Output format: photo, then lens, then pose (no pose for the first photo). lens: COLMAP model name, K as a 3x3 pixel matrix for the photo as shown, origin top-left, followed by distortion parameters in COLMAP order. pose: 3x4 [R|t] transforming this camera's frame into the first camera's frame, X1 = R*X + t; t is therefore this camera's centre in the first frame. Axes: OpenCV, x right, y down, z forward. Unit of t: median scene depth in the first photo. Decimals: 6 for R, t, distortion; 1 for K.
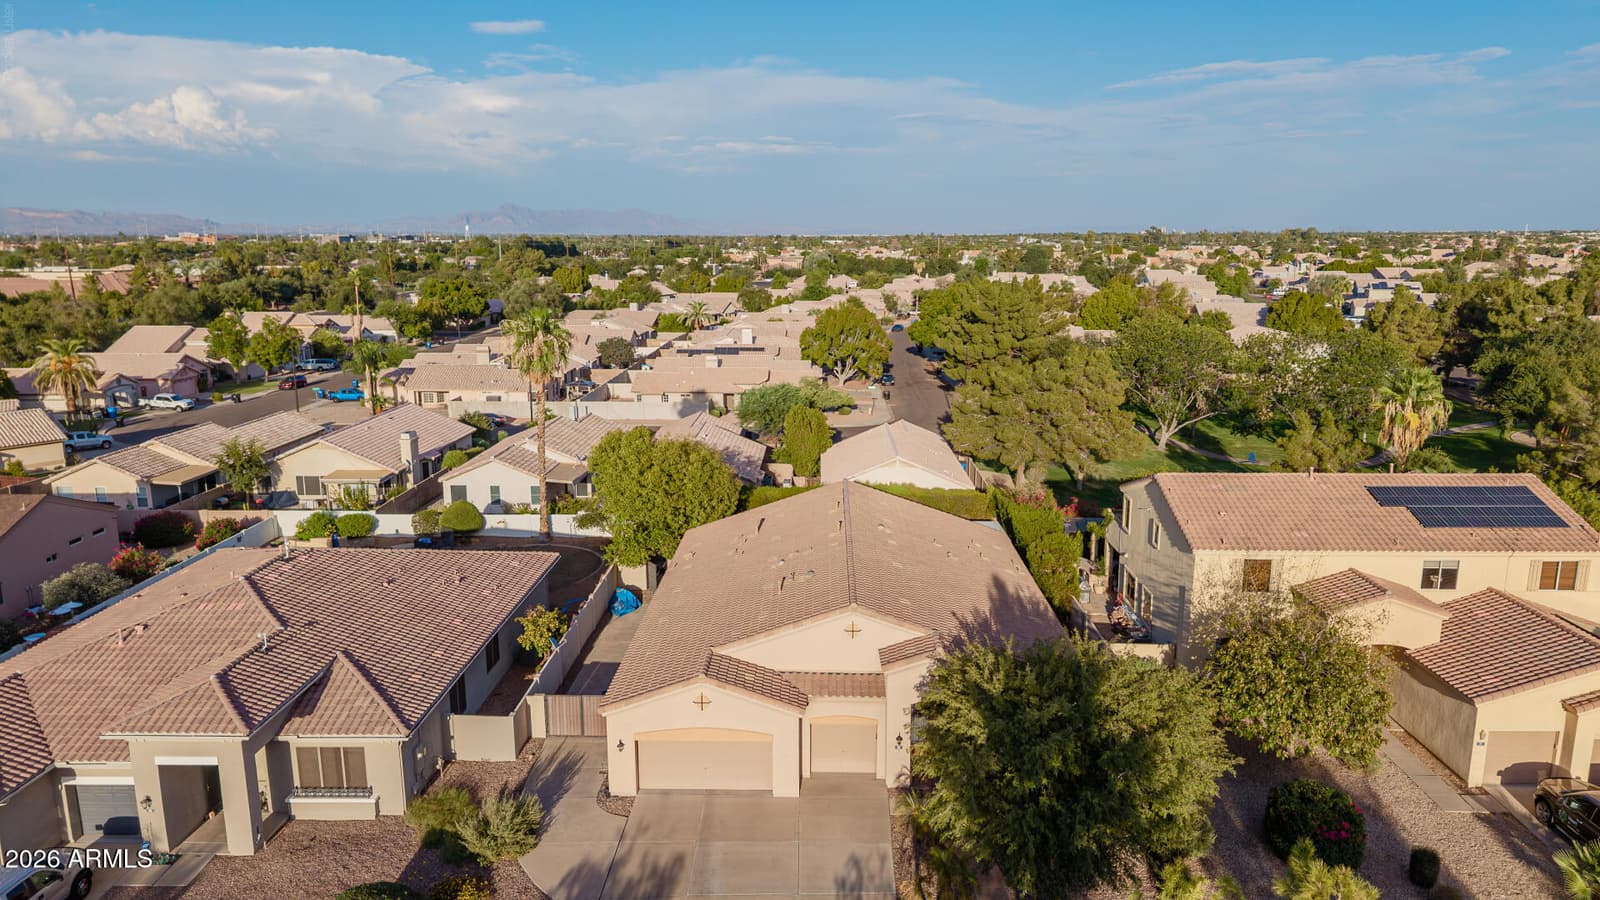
lens RADIAL K [[1063.6, 0, 800.8], [0, 1063.6, 449.9], [0, 0, 1]] dist [0.024381, -0.031163]
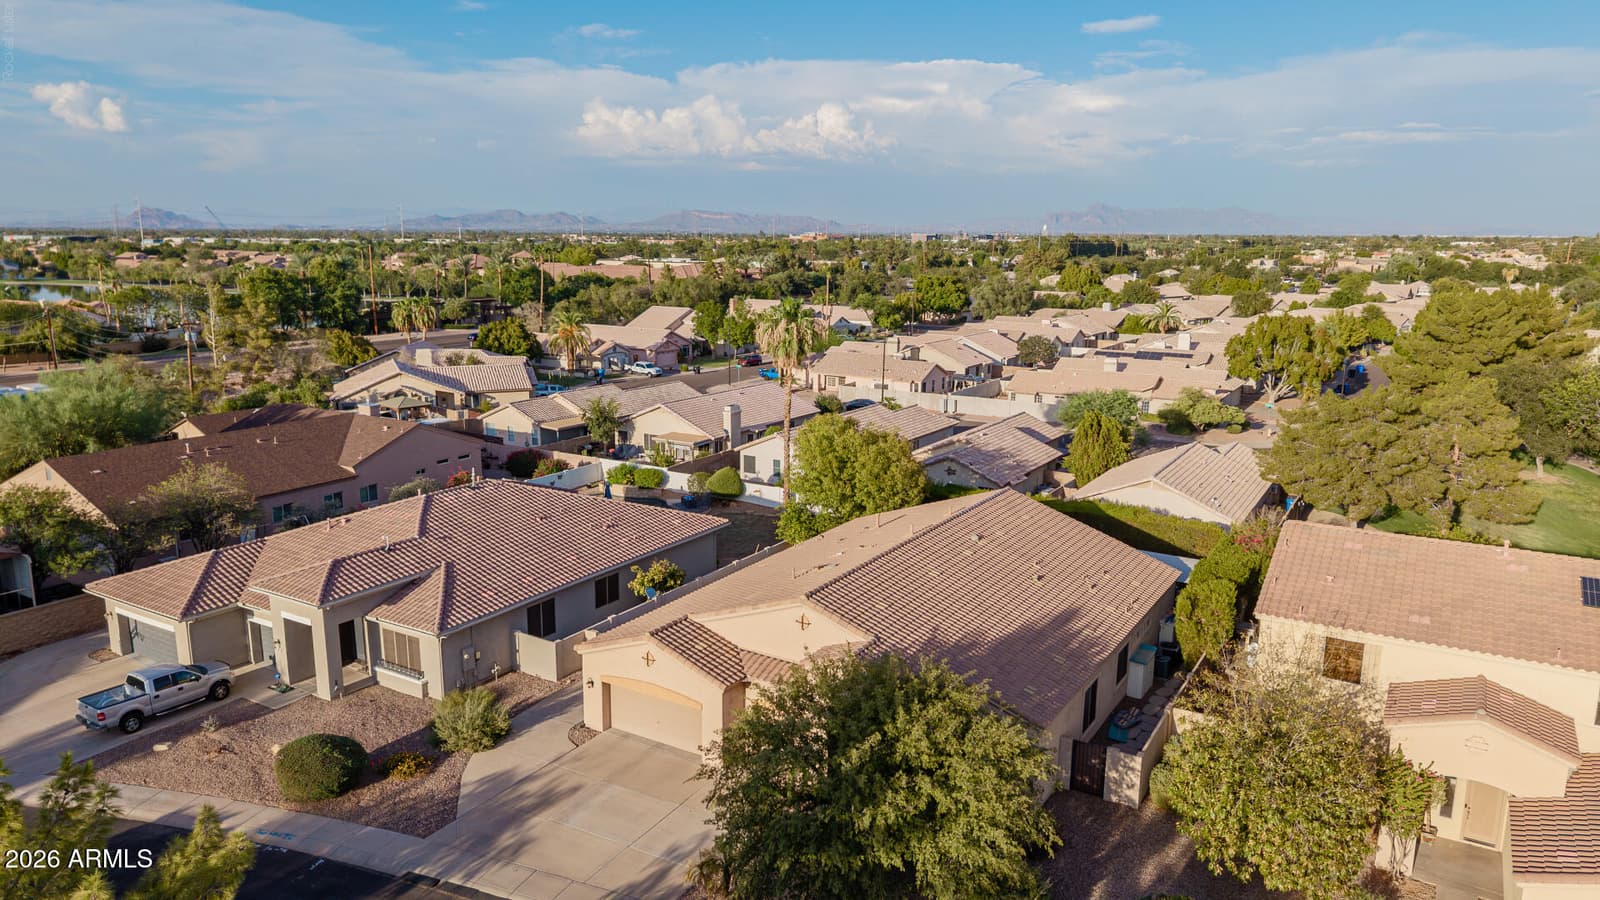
lens RADIAL K [[1063.6, 0, 806.1], [0, 1063.6, 457.6], [0, 0, 1]] dist [0.024381, -0.031163]
pose [[0.864447, 0.110142, -0.490510, 0.294592], [-0.106681, 0.993673, 0.035116, -0.010627], [0.491274, 0.021972, 0.870728, 0.074253]]
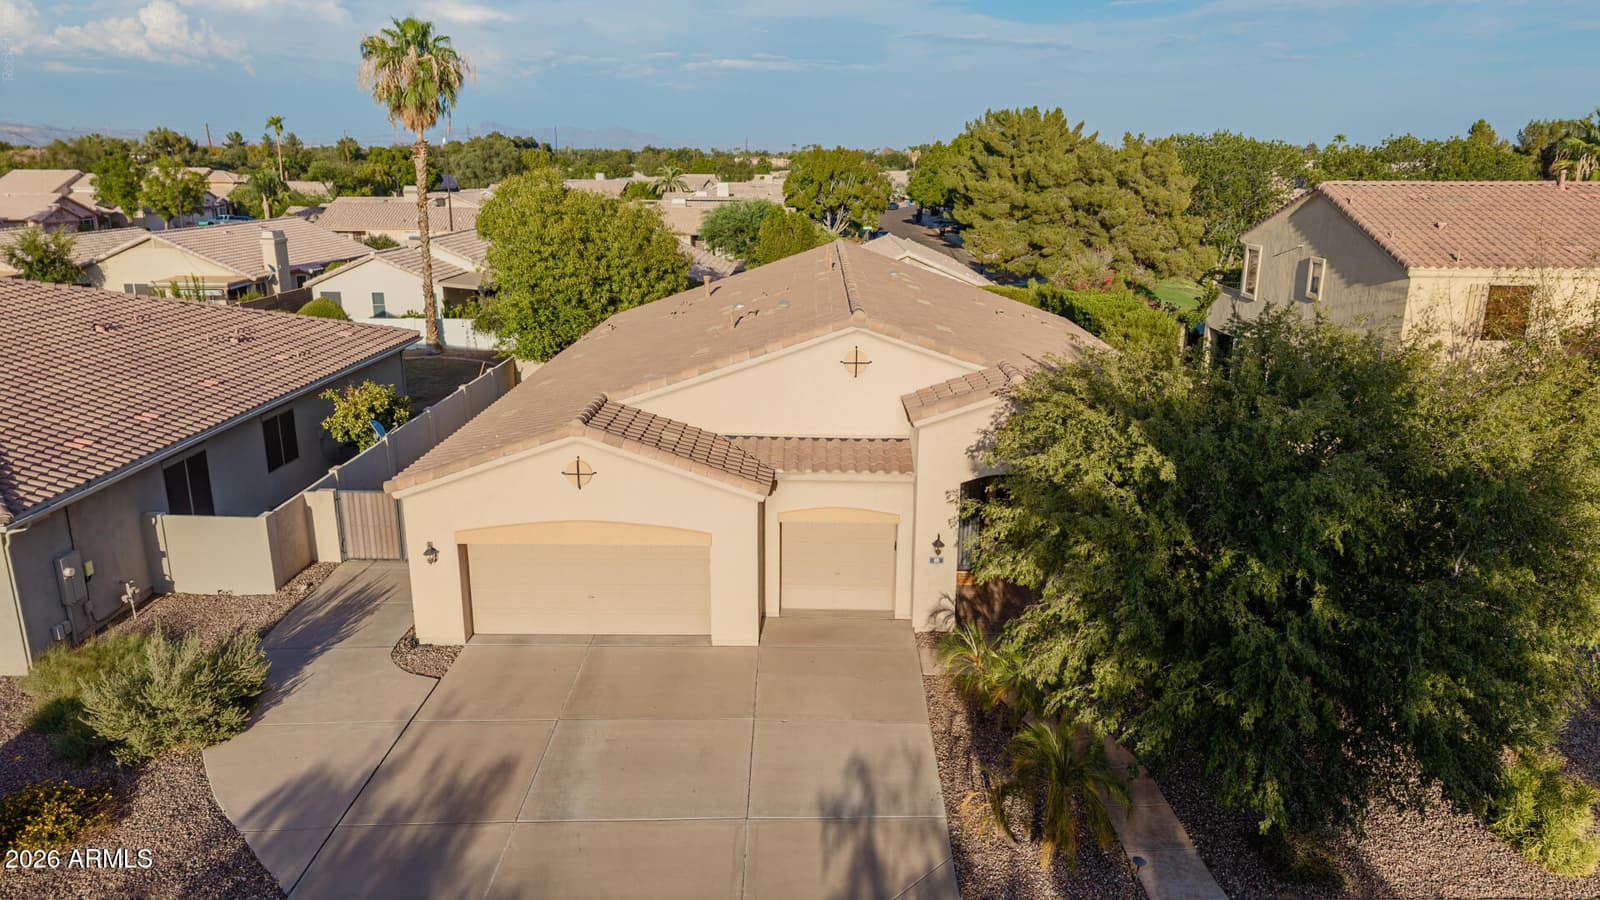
lens RADIAL K [[1063.6, 0, 797.4], [0, 1063.6, 448.7], [0, 0, 1]] dist [0.024381, -0.031163]
pose [[0.999955, 0.003370, 0.008865, 0.007397], [-0.003958, 0.997733, 0.067175, 0.100896], [-0.008618, -0.067207, 0.997702, 0.246803]]
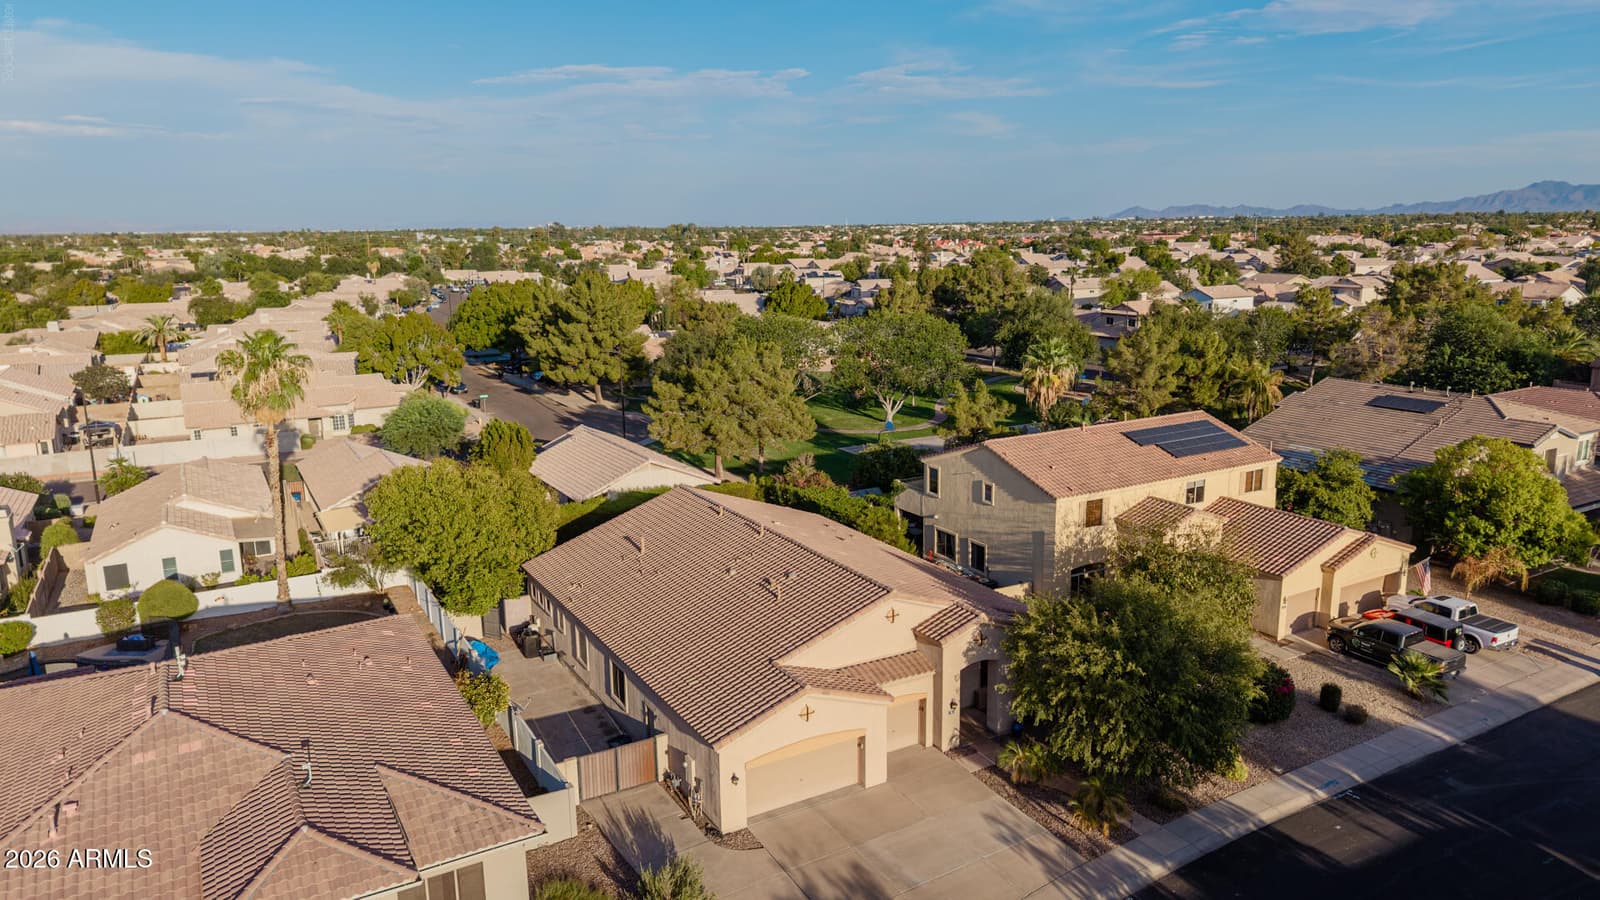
lens RADIAL K [[1063.6, 0, 799.6], [0, 1063.6, 456.6], [0, 0, 1]] dist [0.024381, -0.031163]
pose [[0.851450, -0.117866, 0.511019, -0.309921], [0.112930, 0.992764, 0.040819, -0.022445], [-0.512132, 0.022954, 0.858600, 0.078338]]
